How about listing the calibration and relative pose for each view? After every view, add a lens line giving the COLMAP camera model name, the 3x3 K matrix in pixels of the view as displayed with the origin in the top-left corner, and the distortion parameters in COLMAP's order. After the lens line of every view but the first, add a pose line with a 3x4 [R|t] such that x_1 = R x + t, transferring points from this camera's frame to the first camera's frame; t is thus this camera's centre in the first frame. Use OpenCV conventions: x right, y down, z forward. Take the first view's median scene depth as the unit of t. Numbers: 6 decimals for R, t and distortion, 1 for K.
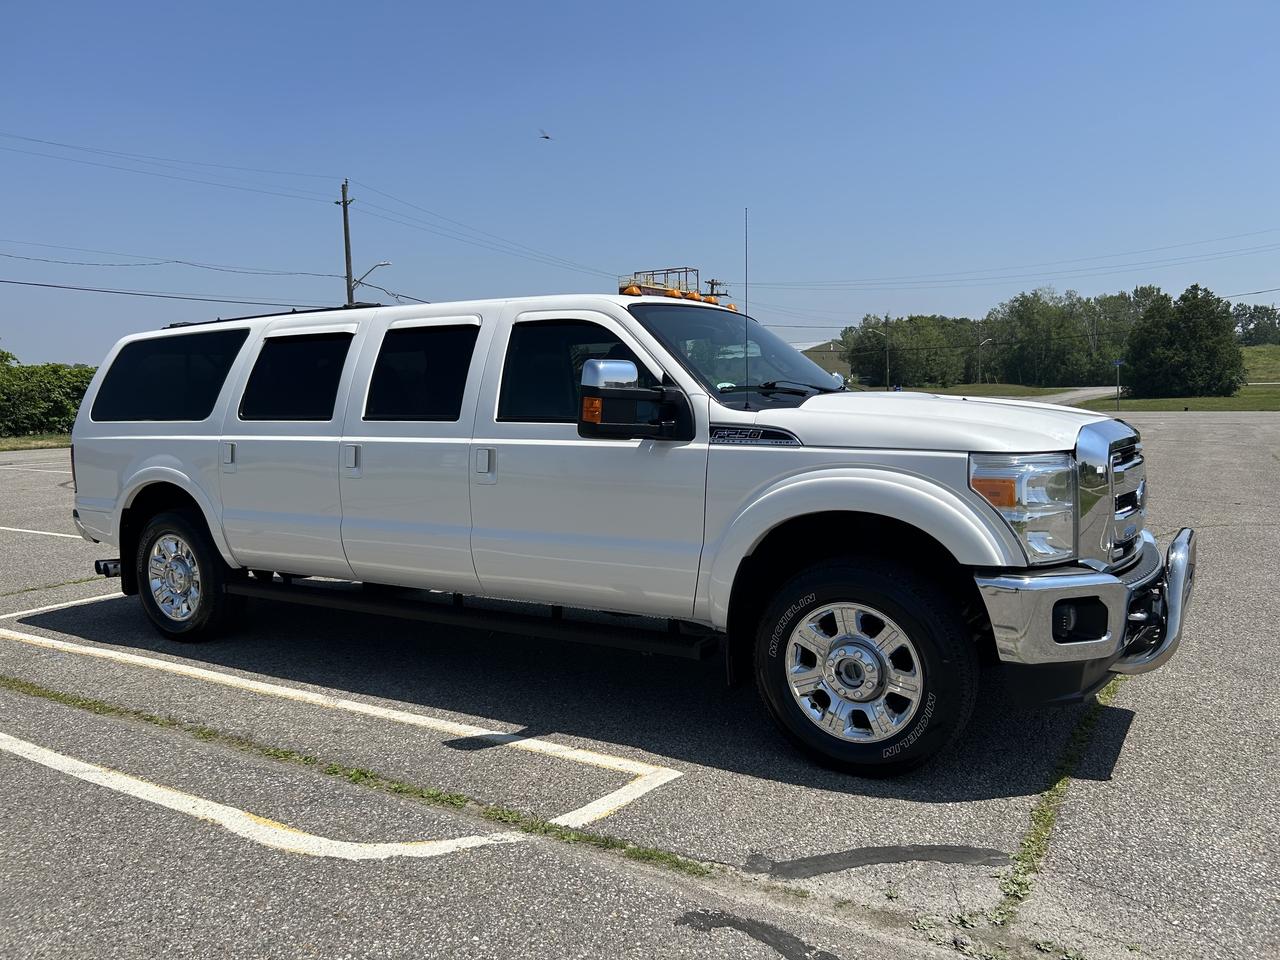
lens RADIAL K [[972.4, 0, 641.4], [0, 972.4, 481.5], [0, 0, 1]] dist [0.052734, -0.062884]
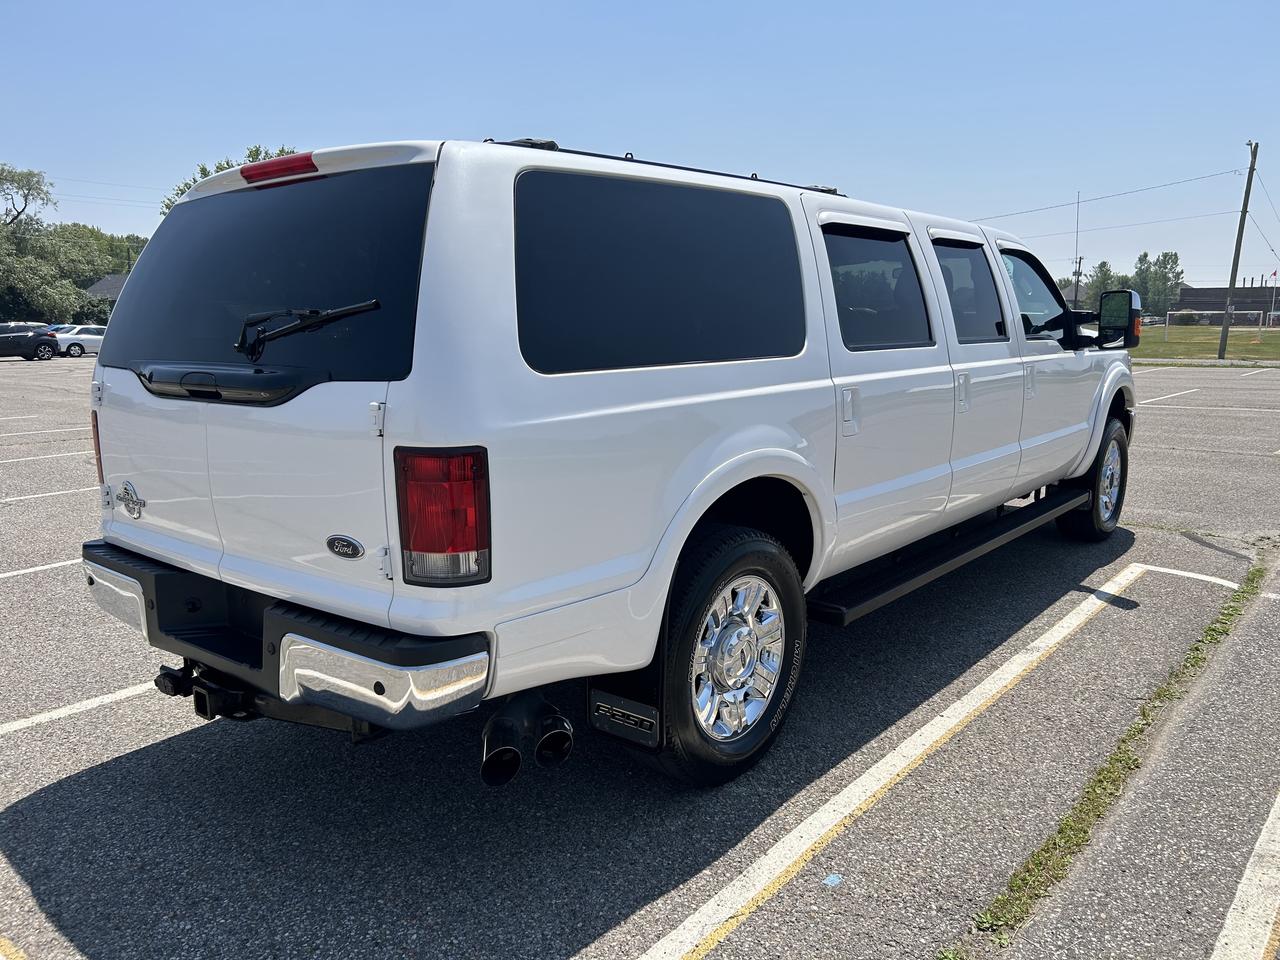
lens RADIAL K [[972.4, 0, 652.5], [0, 972.4, 478.7], [0, 0, 1]] dist [0.052734, -0.062884]
pose [[0.116560, -0.145113, 0.982525, -1.449717], [0.091543, 0.986627, 0.134859, -0.106311], [-0.988956, 0.074224, 0.128285, 1.435050]]
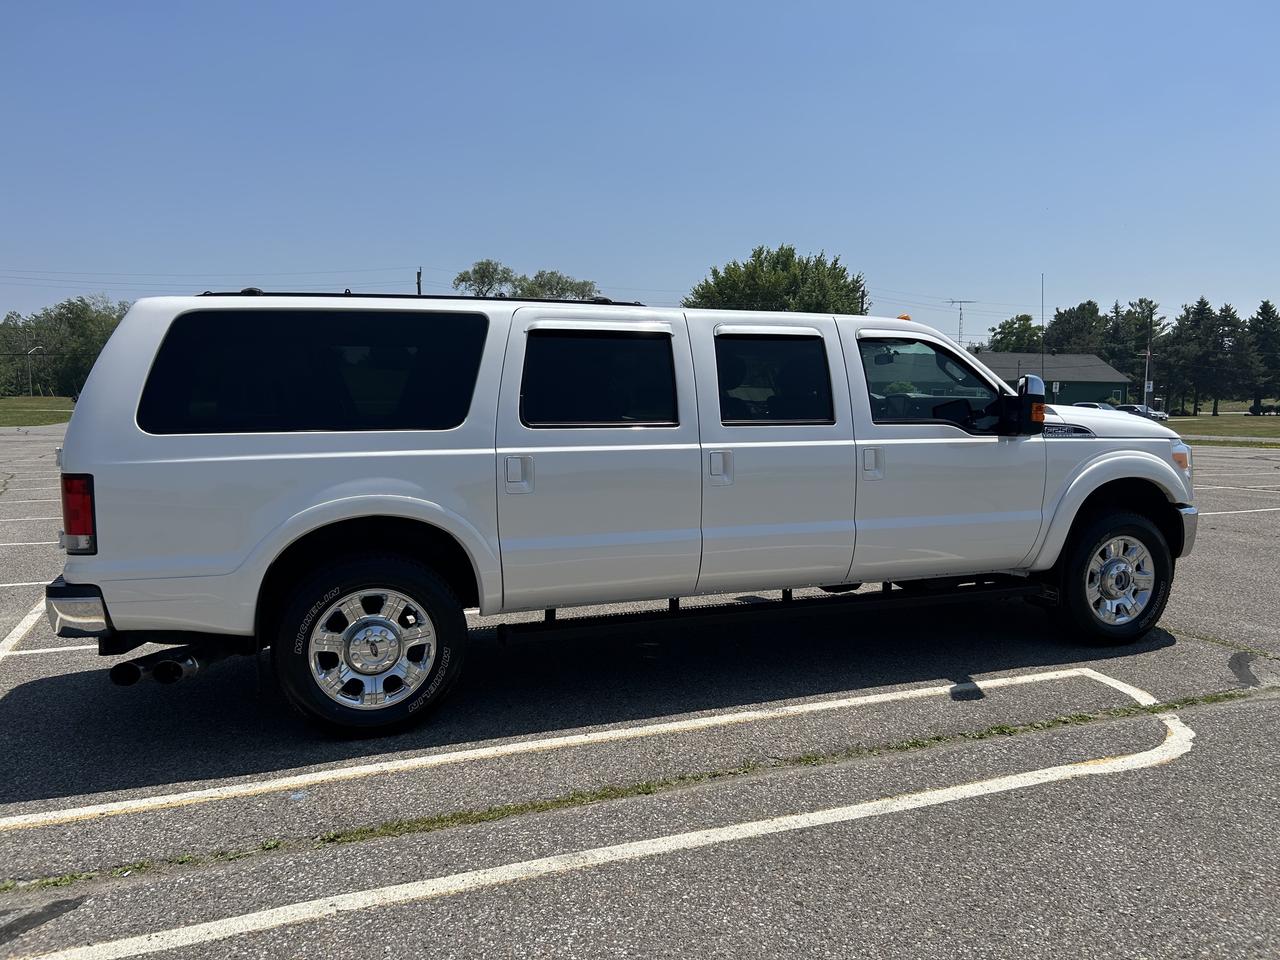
lens RADIAL K [[972.4, 0, 645.8], [0, 972.4, 477.7], [0, 0, 1]] dist [0.052734, -0.062884]
pose [[0.594001, -0.047912, 0.803037, -1.366936], [0.063622, 0.997896, 0.012478, -0.034178], [-0.801945, 0.043679, 0.595799, 0.603179]]
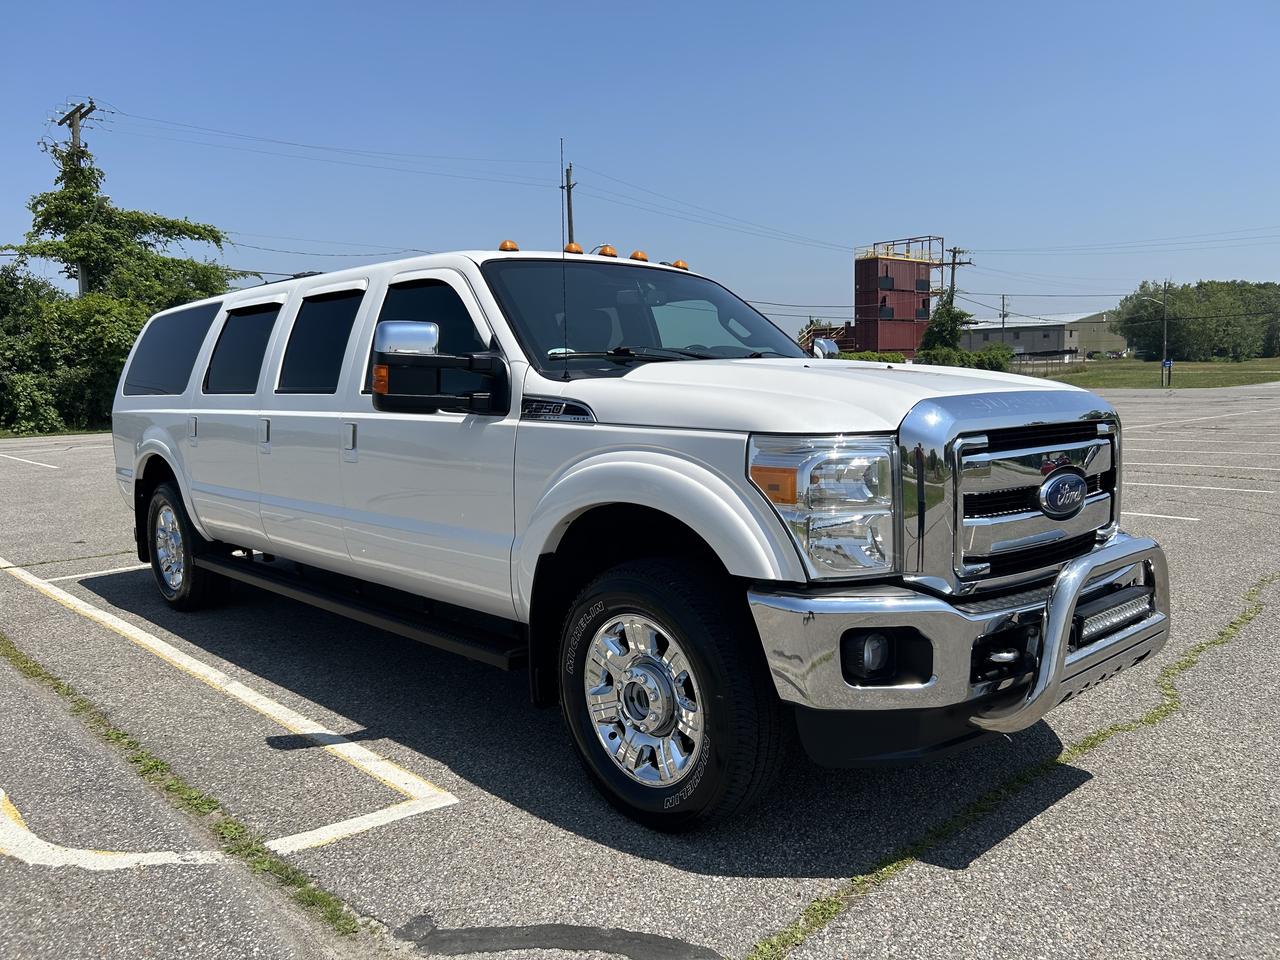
lens RADIAL K [[972.4, 0, 643.9], [0, 972.4, 477.6], [0, 0, 1]] dist [0.052734, -0.062884]
pose [[0.968122, 0.022540, -0.249462, 0.379743], [-0.018035, 0.999631, 0.020329, -0.006913], [0.249828, -0.015182, 0.968171, 0.192230]]
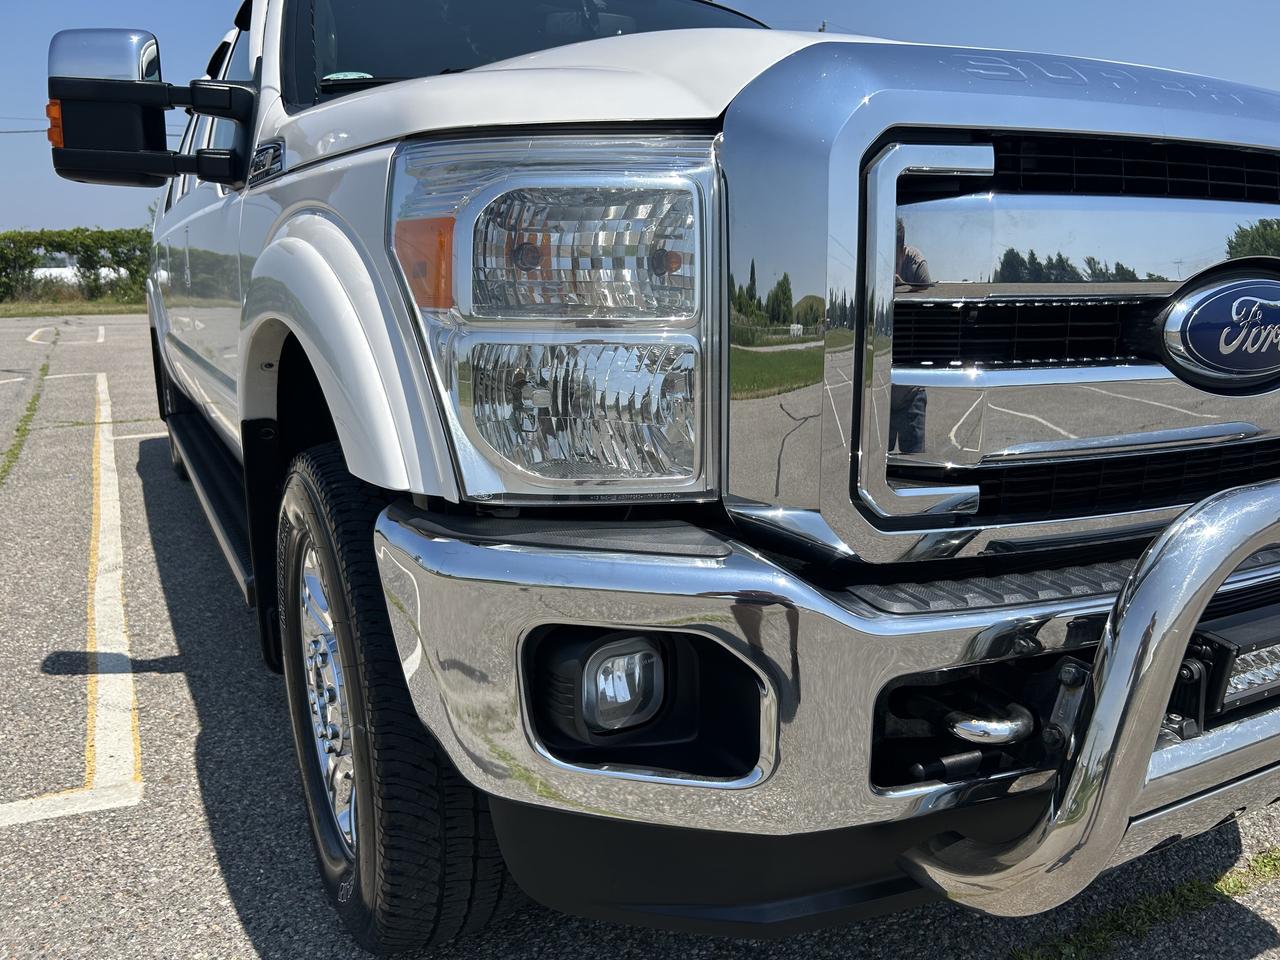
lens RADIAL K [[972.4, 0, 638.6], [0, 972.4, 480.3], [0, 0, 1]] dist [0.052734, -0.062884]
pose [[0.868717, 0.113999, -0.482011, 0.489967], [-0.053831, 0.989119, 0.136916, 0.028498], [0.492374, -0.092994, 0.865402, 0.629168]]
